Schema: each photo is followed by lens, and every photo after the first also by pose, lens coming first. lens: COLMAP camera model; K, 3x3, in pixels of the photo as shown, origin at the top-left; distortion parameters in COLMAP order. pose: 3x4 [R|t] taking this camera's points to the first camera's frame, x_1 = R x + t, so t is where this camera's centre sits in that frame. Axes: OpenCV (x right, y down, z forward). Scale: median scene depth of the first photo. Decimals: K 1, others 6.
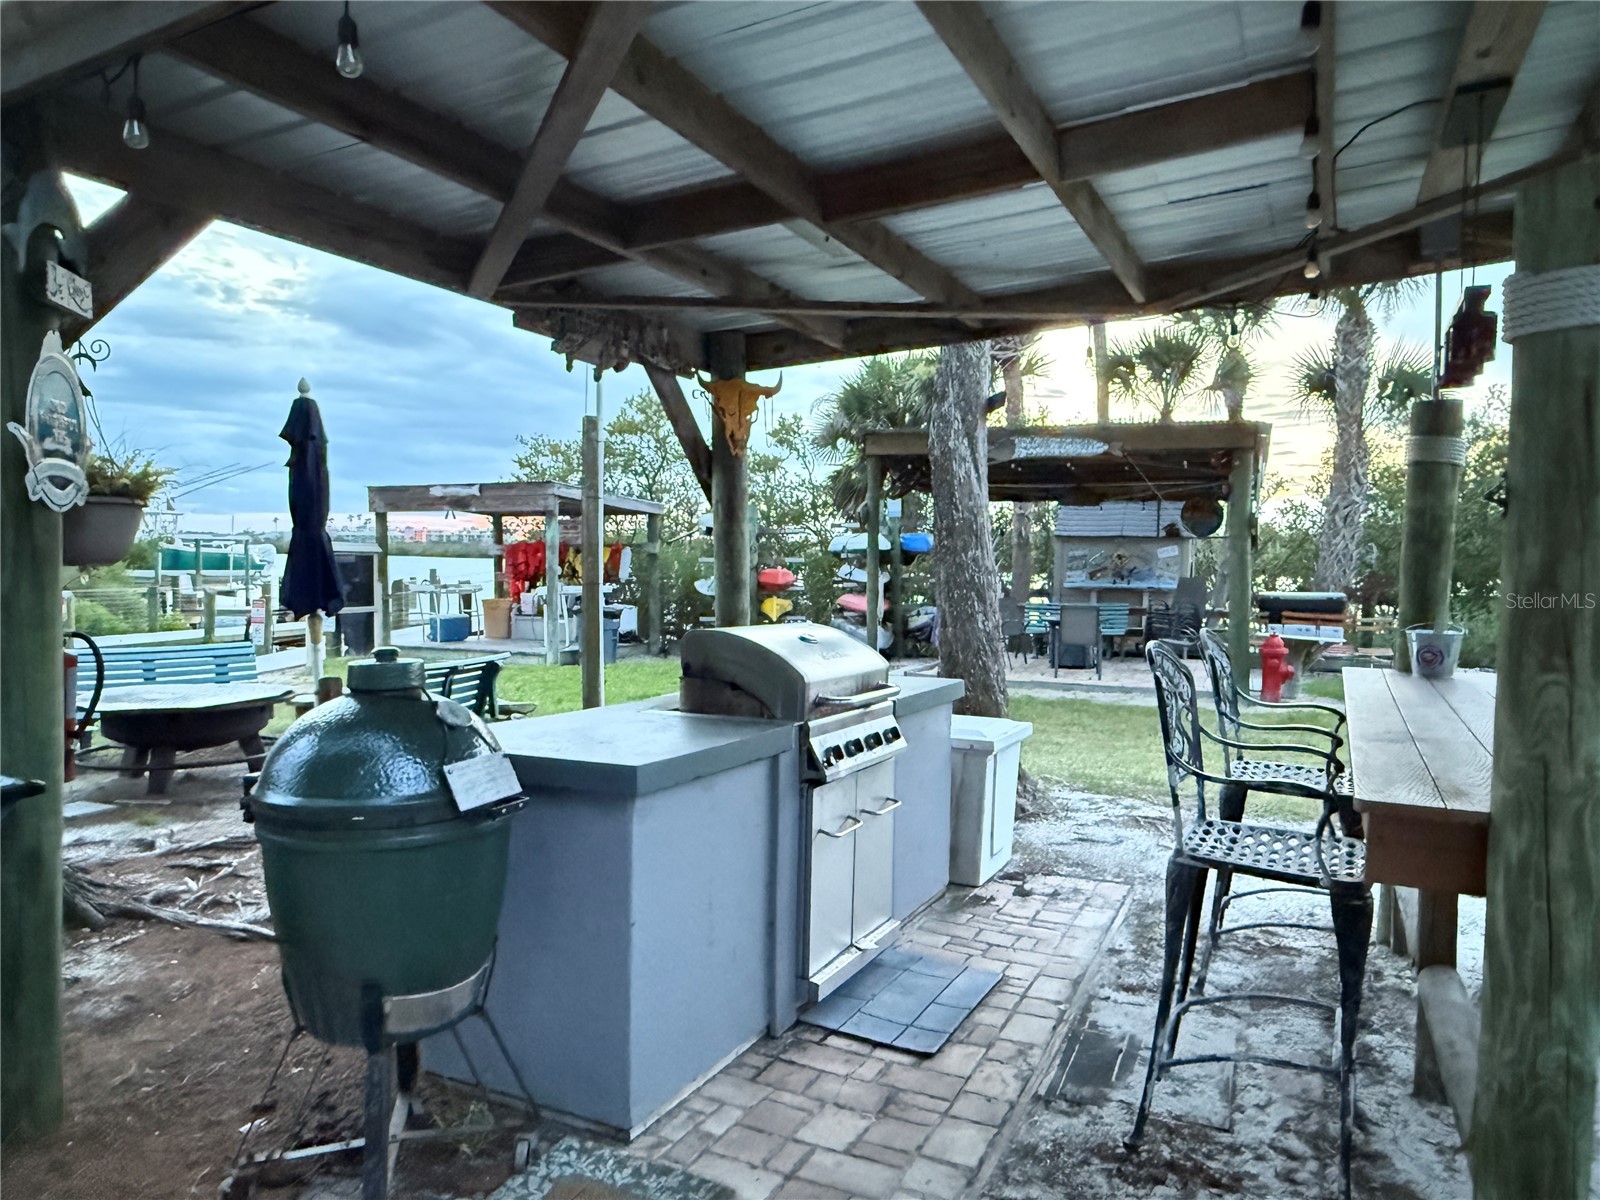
lens RADIAL K [[1044.6, 0, 797.5], [0, 1044.6, 605.1], [0, 0, 1]] dist [0.002391, 0.000280]
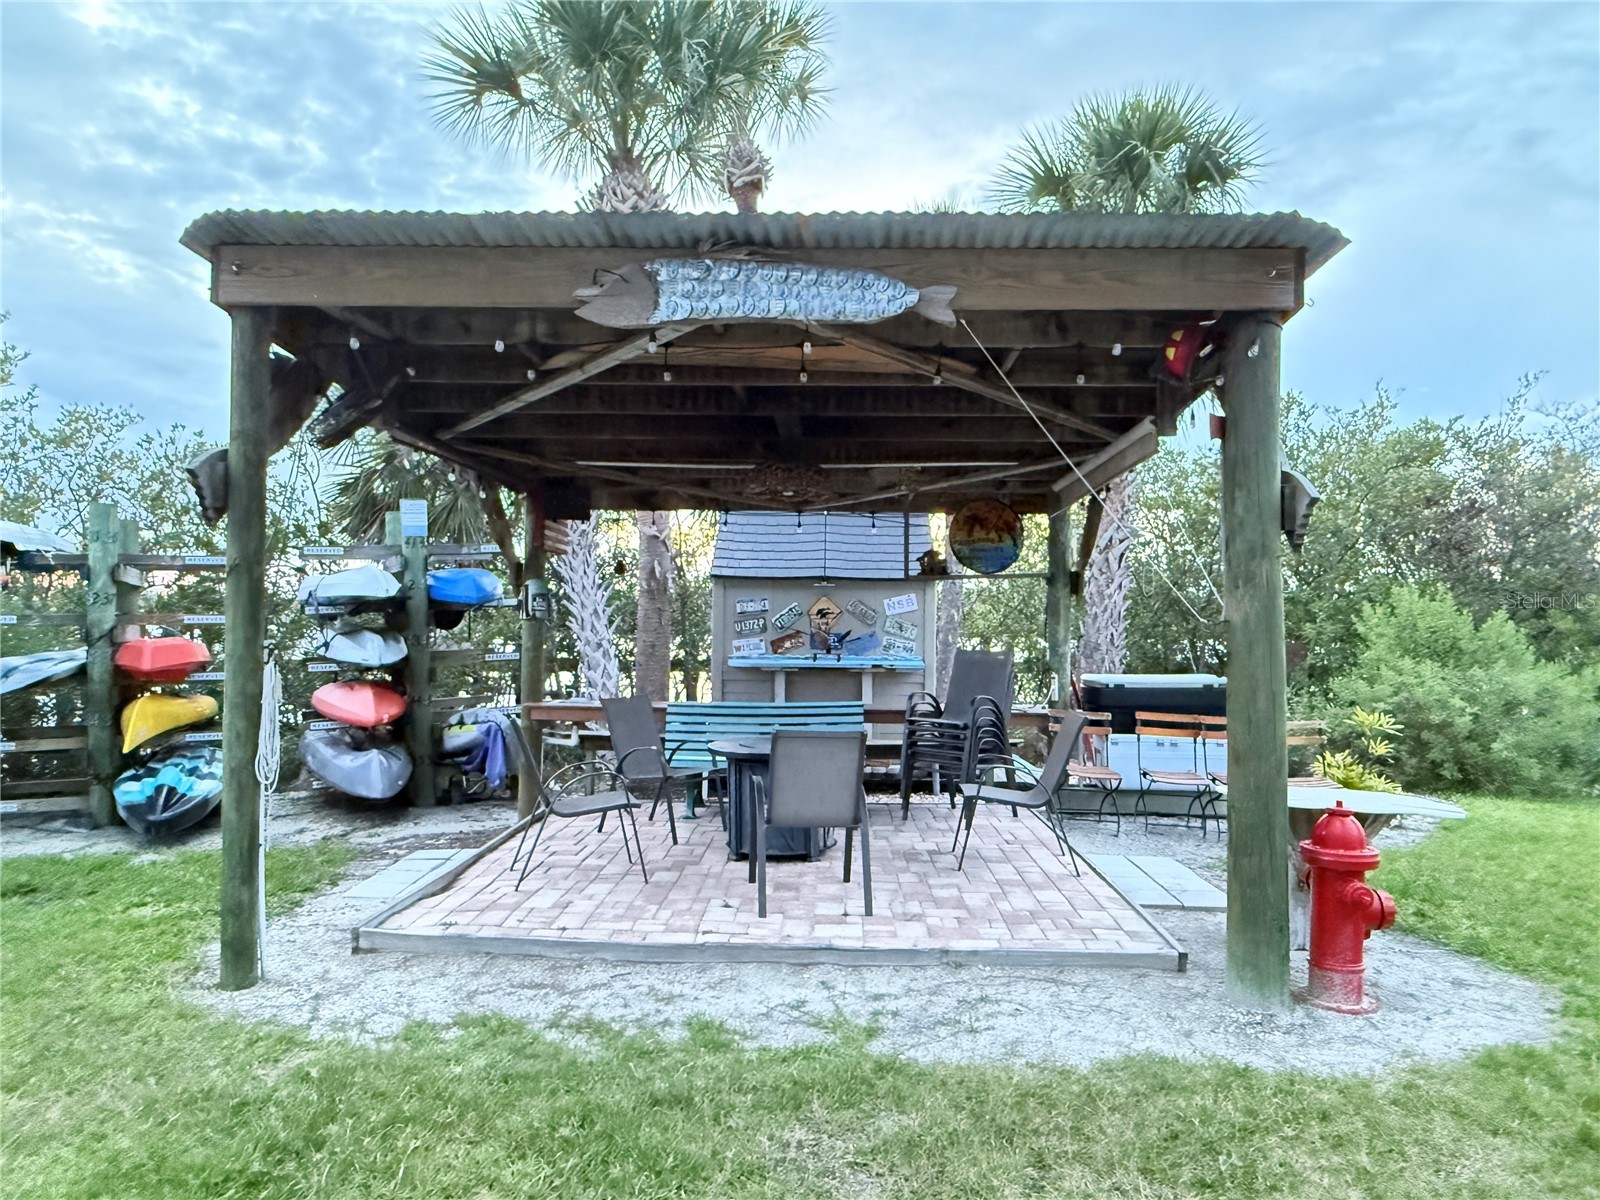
lens RADIAL K [[1044.6, 0, 801.6], [0, 1044.6, 609.1], [0, 0, 1]] dist [0.002391, 0.000280]
pose [[0.933234, 0.003545, 0.359251, 0.087073], [0.016747, 0.998435, -0.053356, -0.017215], [-0.358878, 0.055810, 0.931715, 0.453148]]
